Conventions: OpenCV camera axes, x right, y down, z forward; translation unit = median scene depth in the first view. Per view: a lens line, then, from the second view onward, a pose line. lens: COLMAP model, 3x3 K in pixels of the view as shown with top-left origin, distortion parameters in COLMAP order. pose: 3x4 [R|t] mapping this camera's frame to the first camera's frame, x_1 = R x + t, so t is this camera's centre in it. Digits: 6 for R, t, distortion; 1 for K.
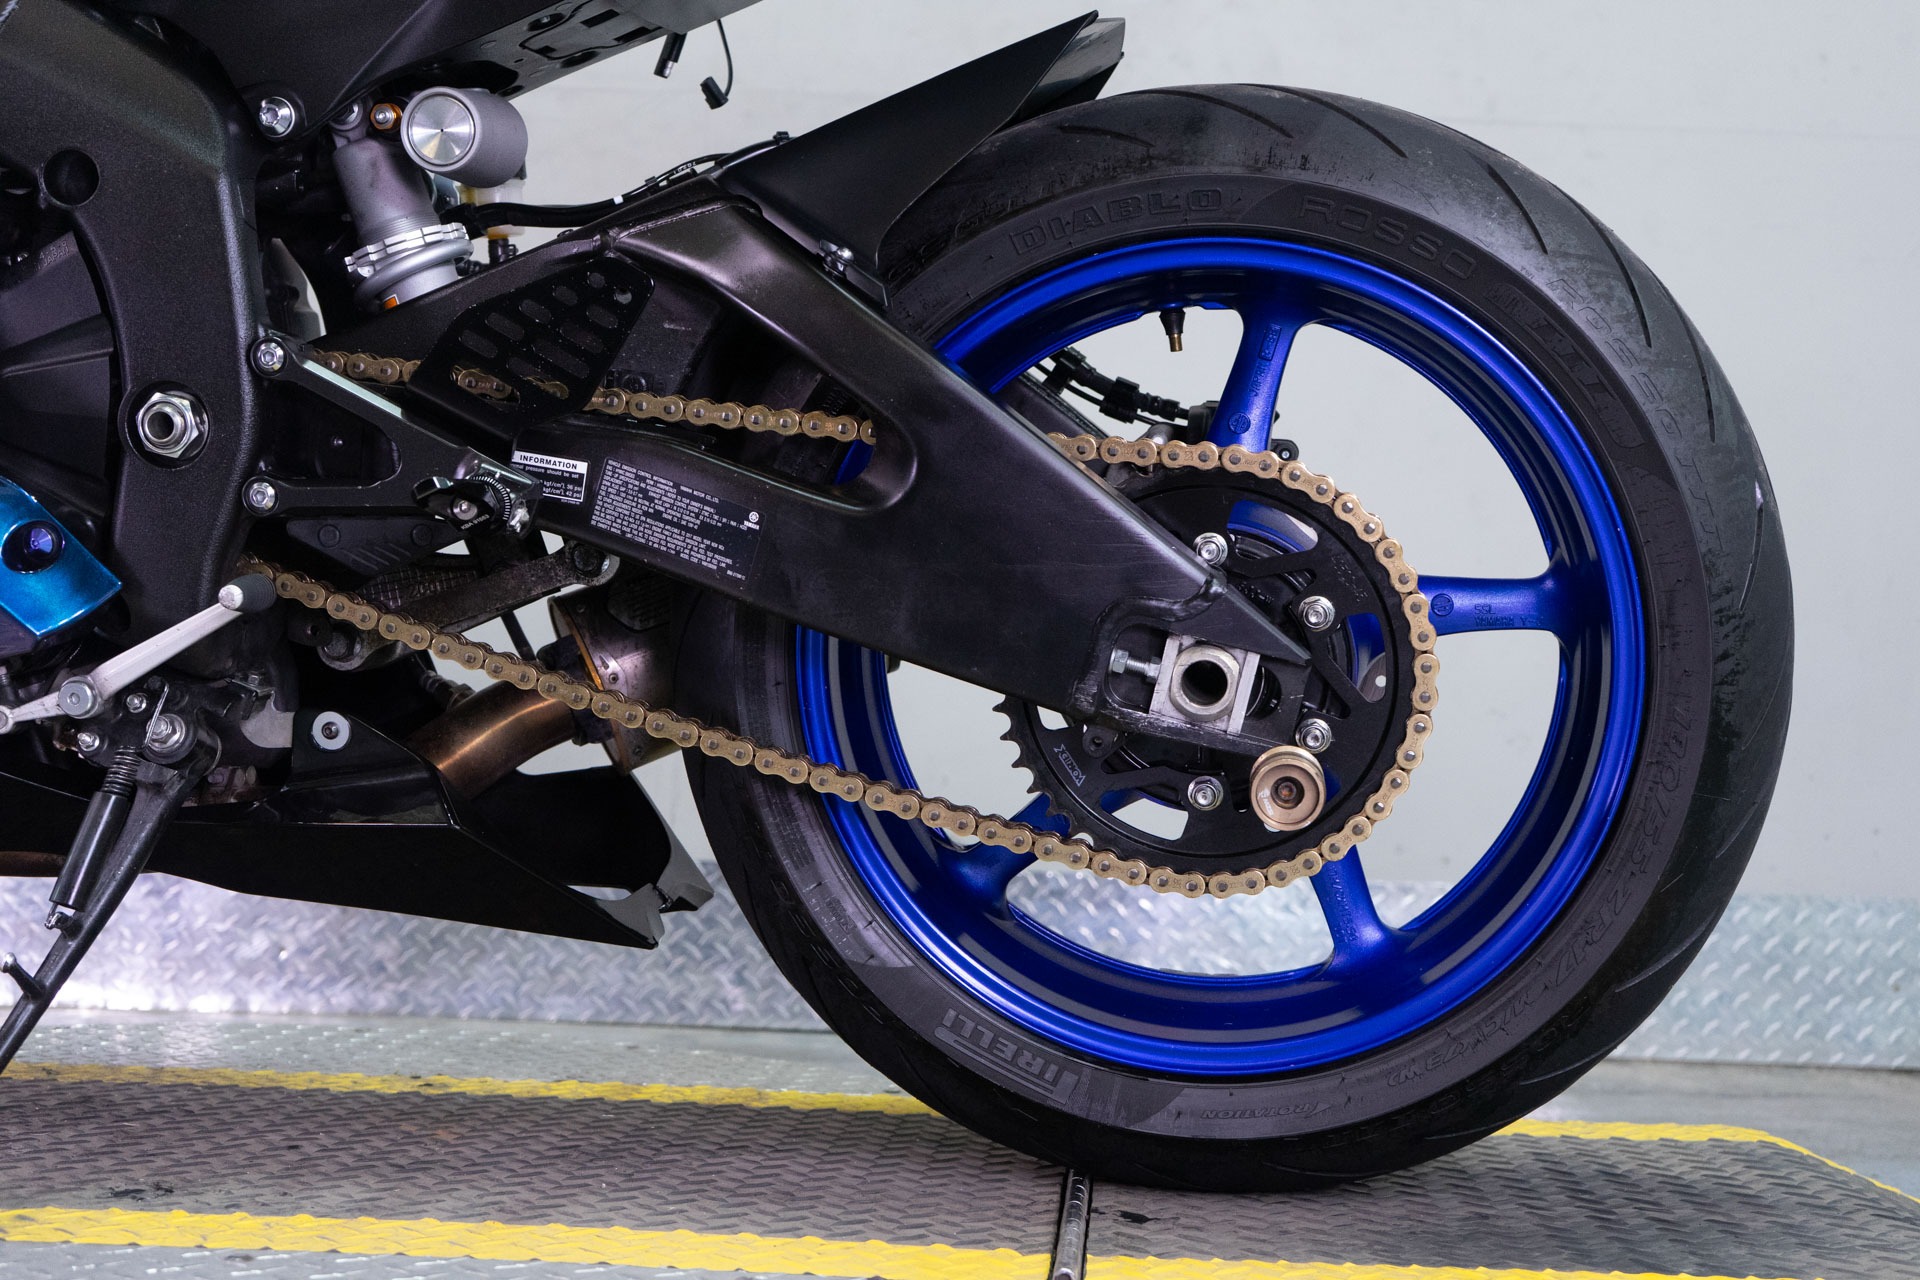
lens RADIAL K [[2448.3, 0, 951.0], [0, 2448.3, 631.8], [0, 0, 1]] dist [0.011053, 0.000000]
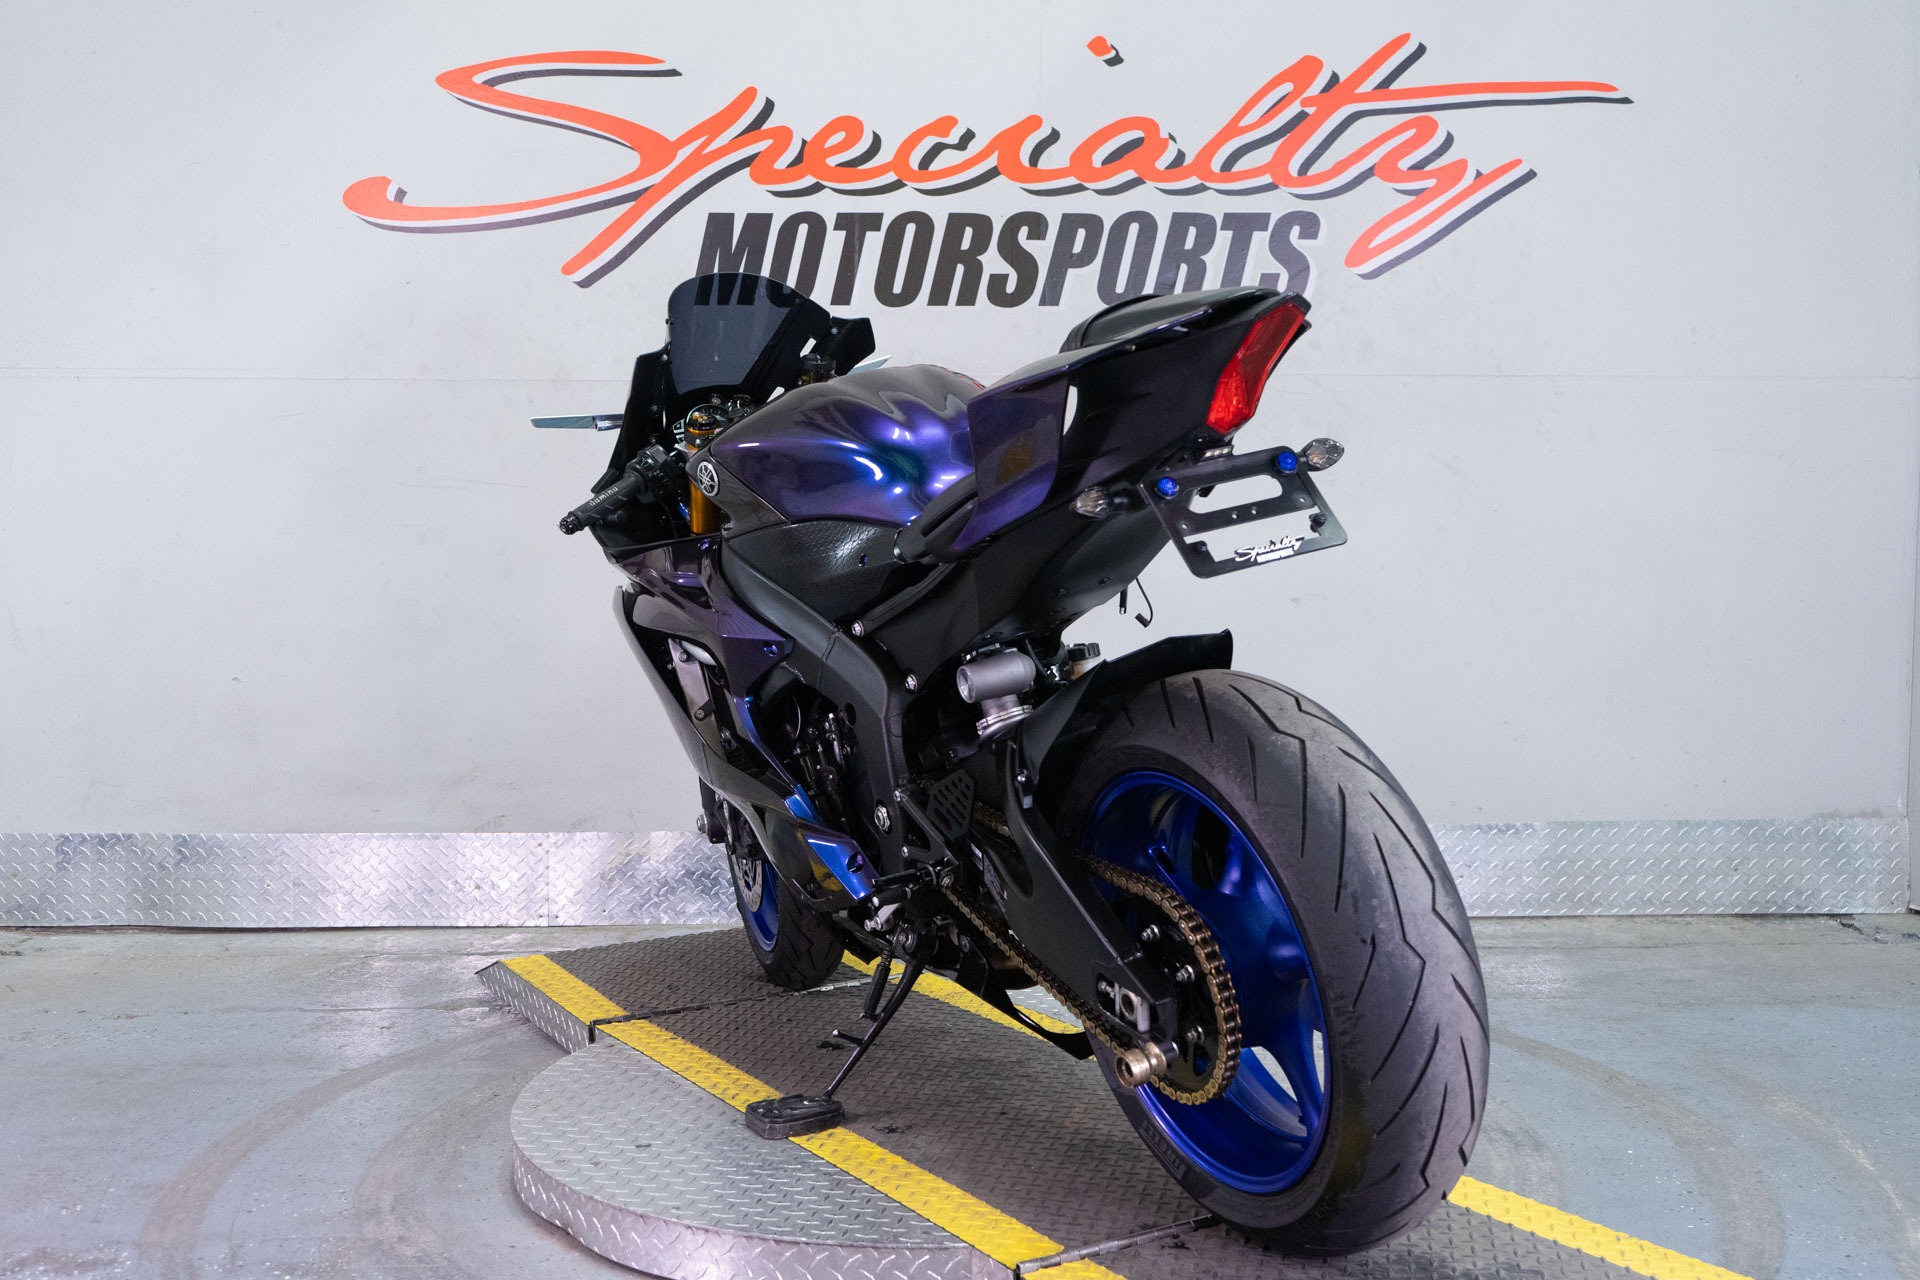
lens RADIAL K [[2014.1, 0, 947.3], [0, 2014.1, 647.8], [0, 0, 1]] dist [-0.011033, 0.000000]
pose [[0.999050, -0.043523, 0.002226, -0.400990], [0.042939, 0.991798, 0.120389, -0.482818], [-0.007447, -0.120179, 0.992724, -0.927790]]
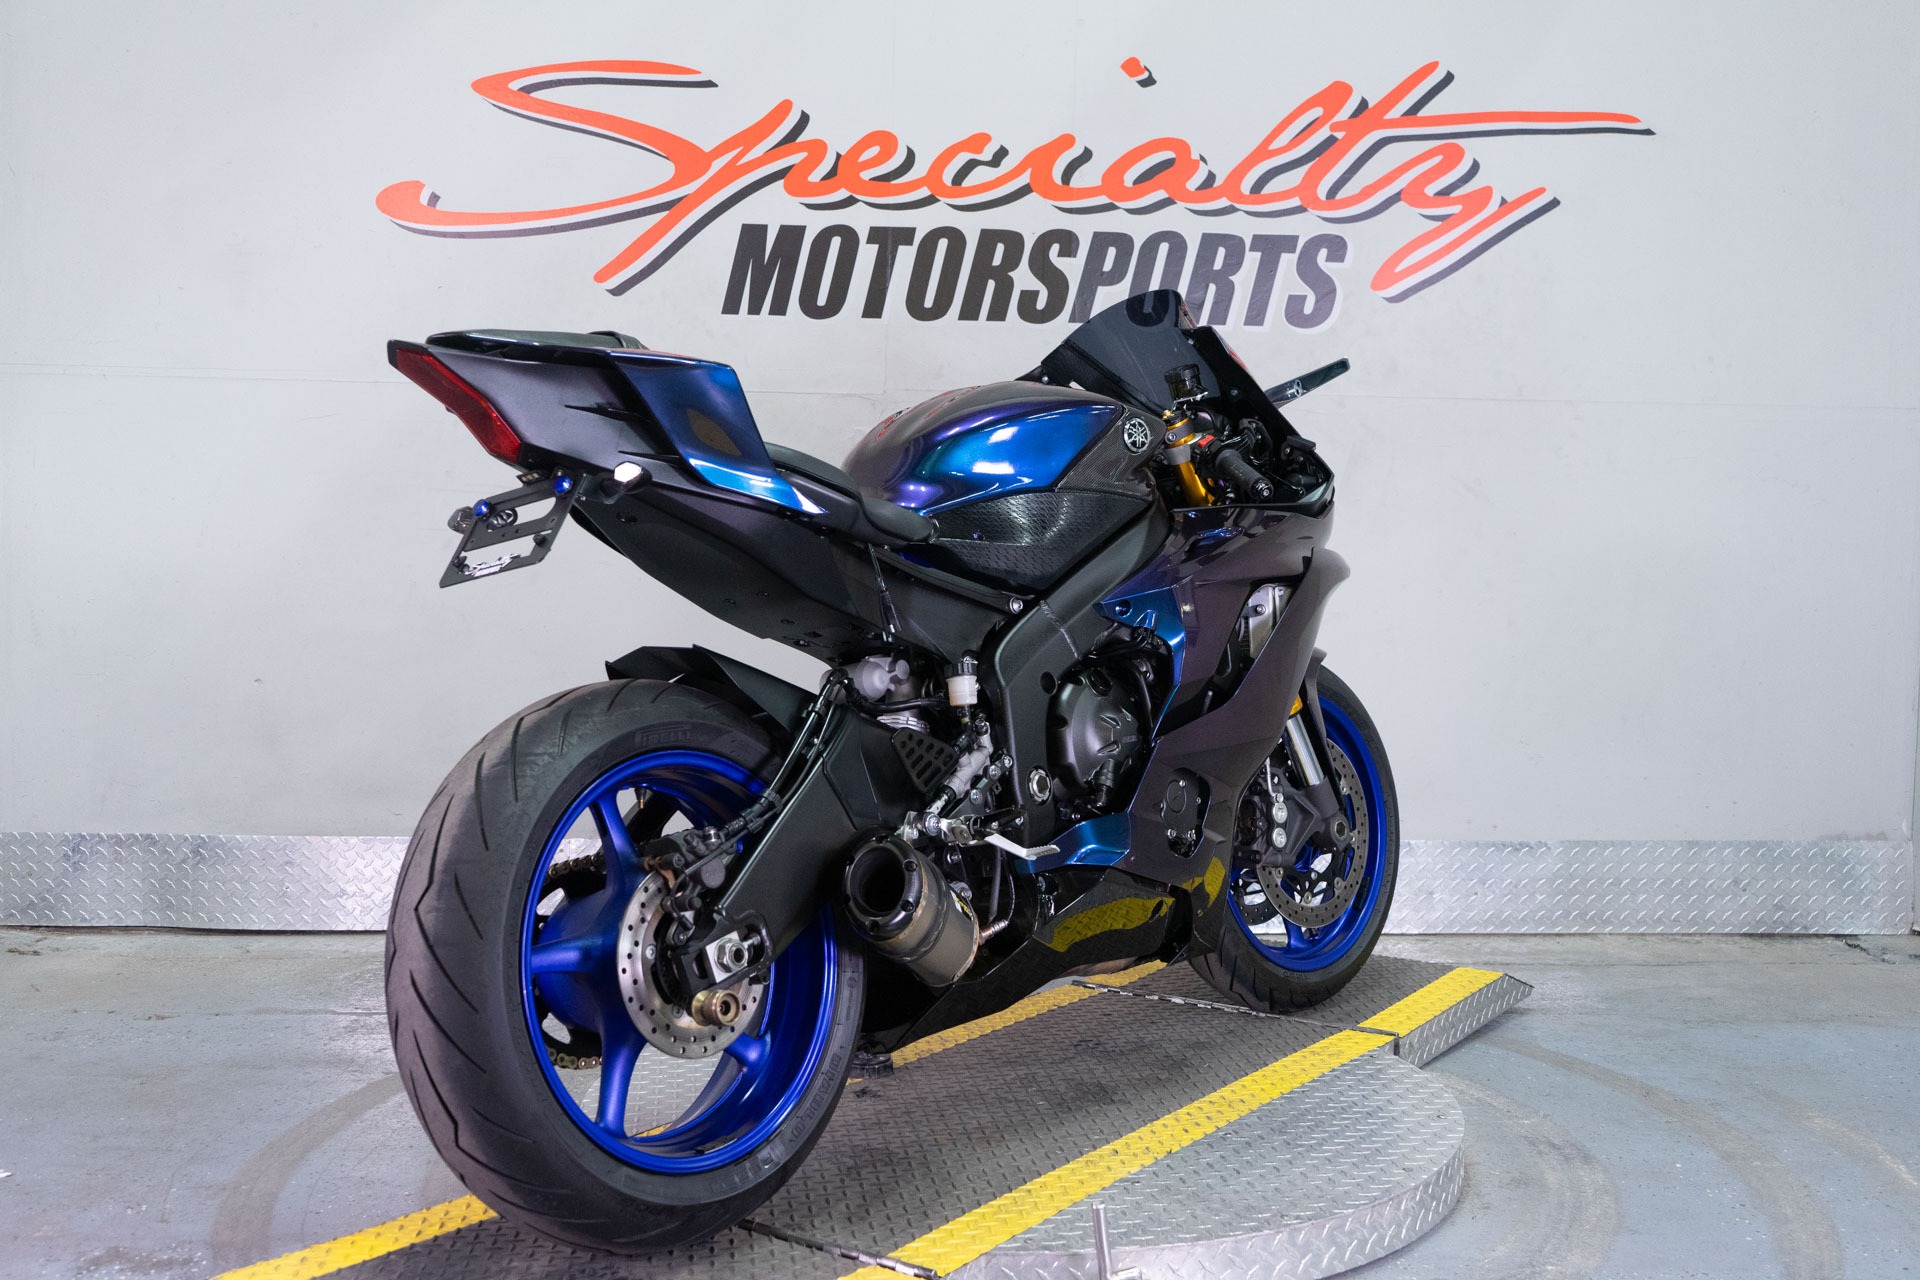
lens RADIAL K [[2014.1, 0, 947.7], [0, 2014.1, 644.7], [0, 0, 1]] dist [-0.011033, 0.000000]
pose [[0.999224, -0.028186, 0.027505, -0.524654], [0.024889, 0.993214, 0.113609, -0.488967], [-0.030521, -0.112837, 0.993145, -0.947709]]
